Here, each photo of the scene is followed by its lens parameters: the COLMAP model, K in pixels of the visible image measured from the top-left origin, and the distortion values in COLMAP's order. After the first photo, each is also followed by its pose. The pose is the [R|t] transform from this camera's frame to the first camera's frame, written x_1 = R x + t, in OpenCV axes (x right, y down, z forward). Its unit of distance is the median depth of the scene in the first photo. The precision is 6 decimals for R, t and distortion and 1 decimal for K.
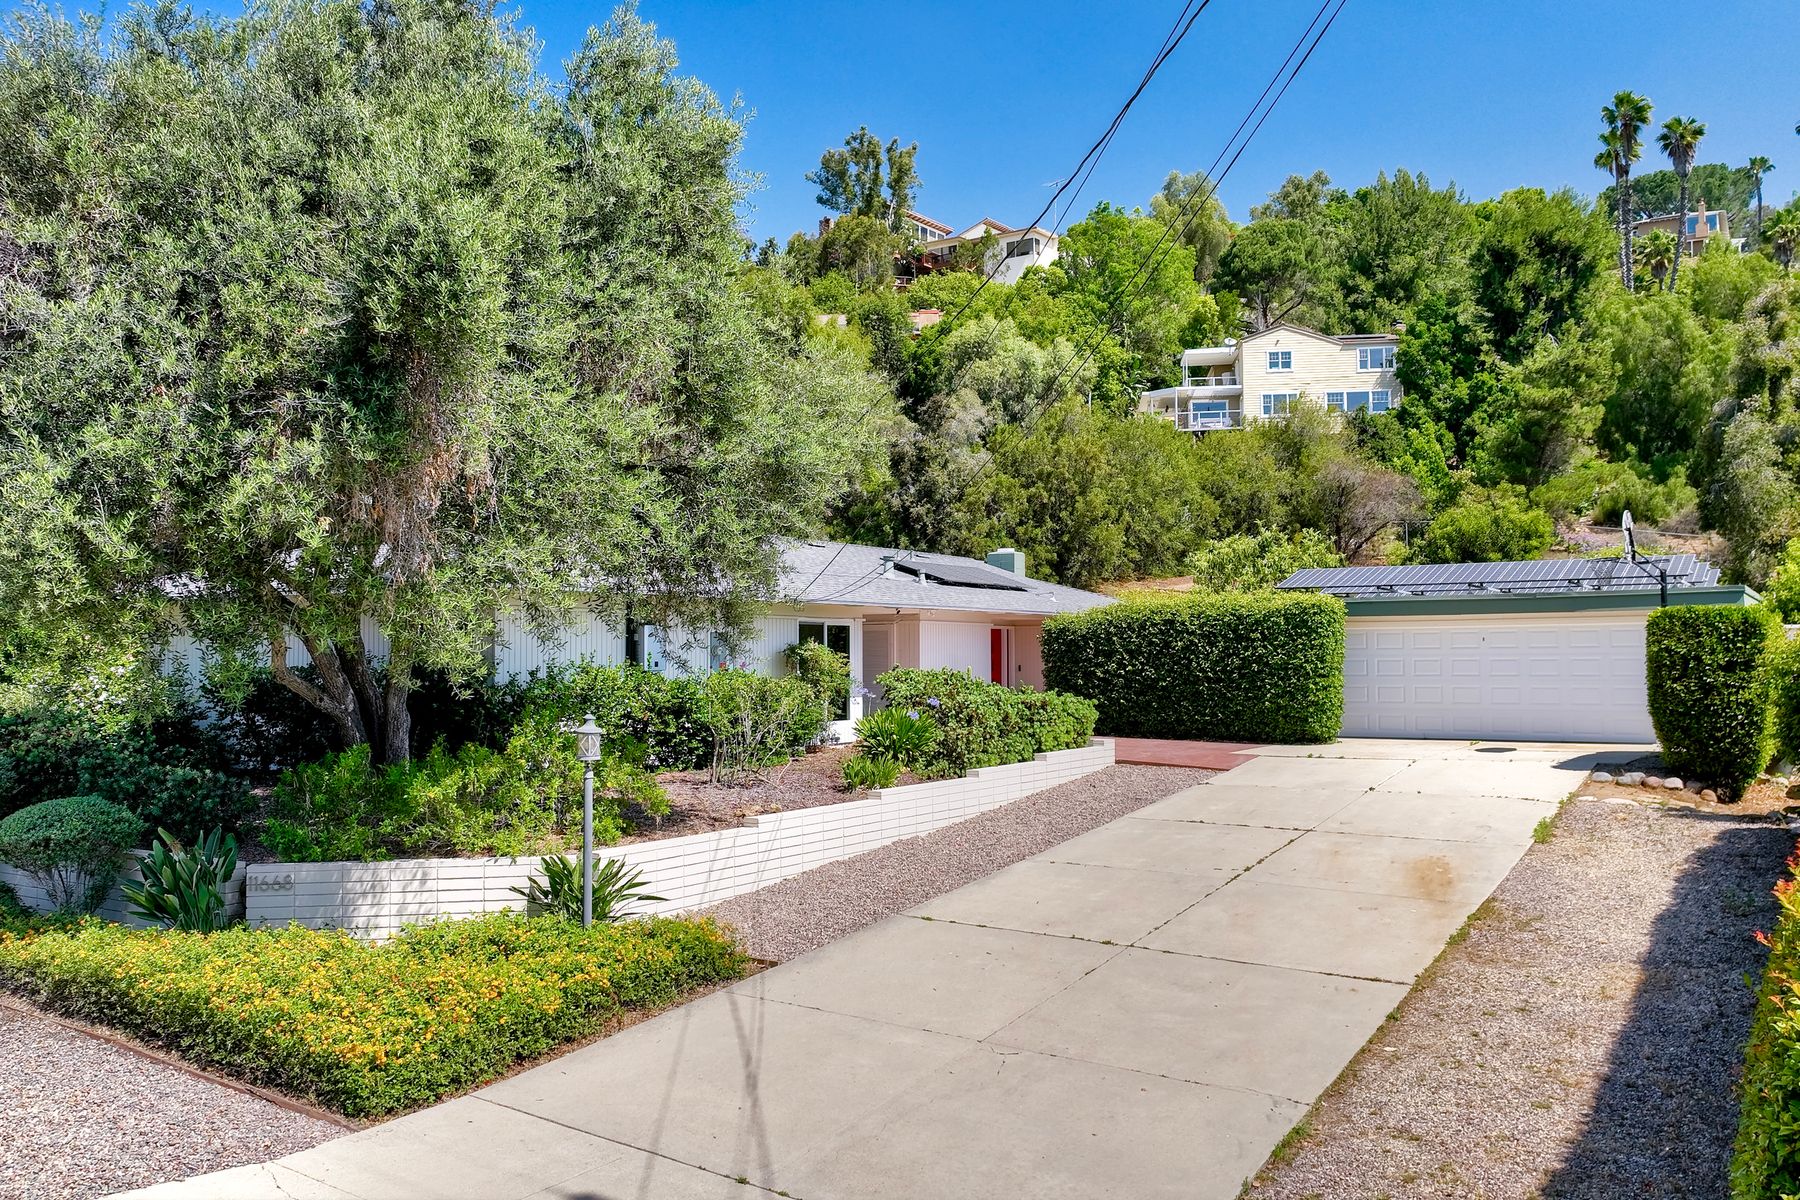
lens RADIAL K [[1478.5, 0, 889.7], [0, 1478.5, 604.9], [0, 0, 1]] dist [0.009997, -0.016404]
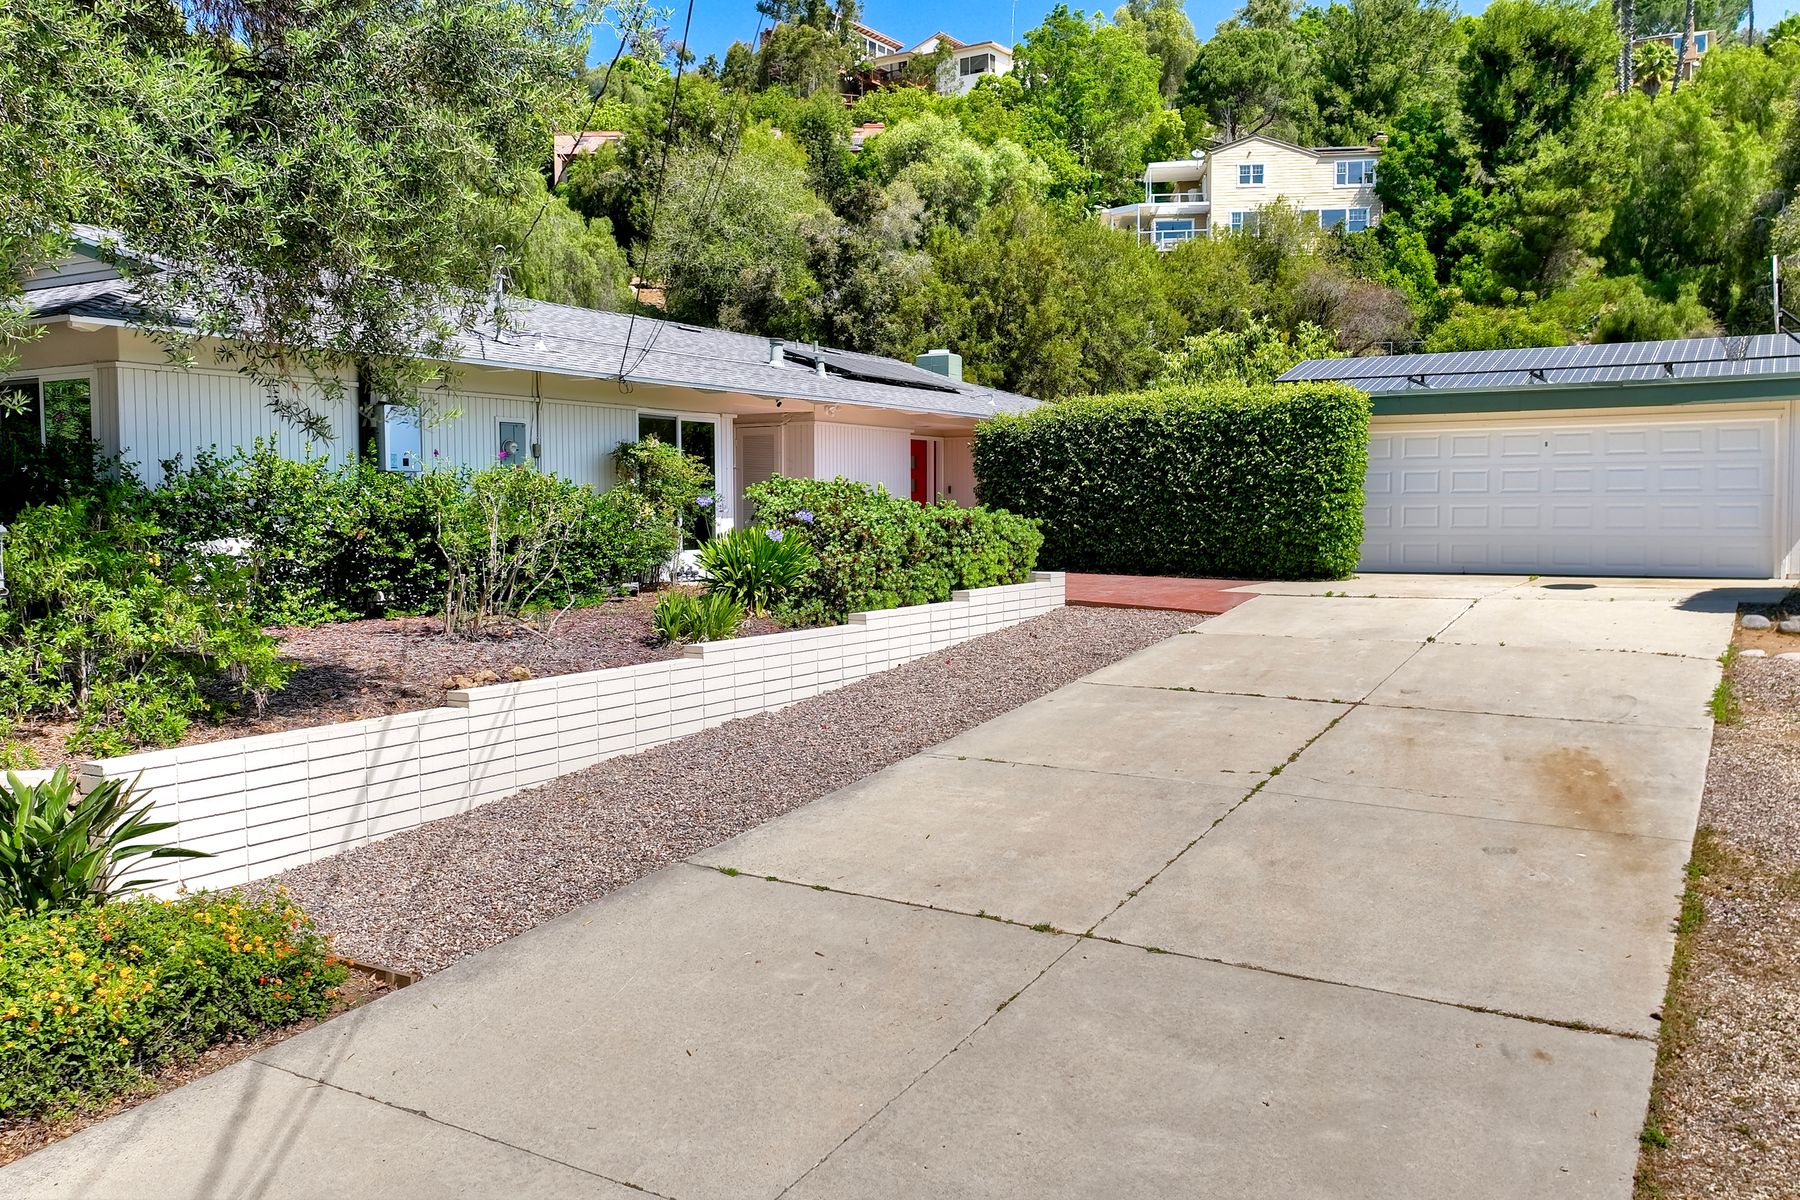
lens RADIAL K [[1478.5, 0, 889.7], [0, 1478.5, 604.9], [0, 0, 1]] dist [0.009997, -0.016404]
pose [[0.999519, -0.001269, 0.030984, 0.037452], [-0.001919, 0.994714, 0.102671, 0.028082], [-0.030951, -0.102681, 0.994233, 0.239919]]
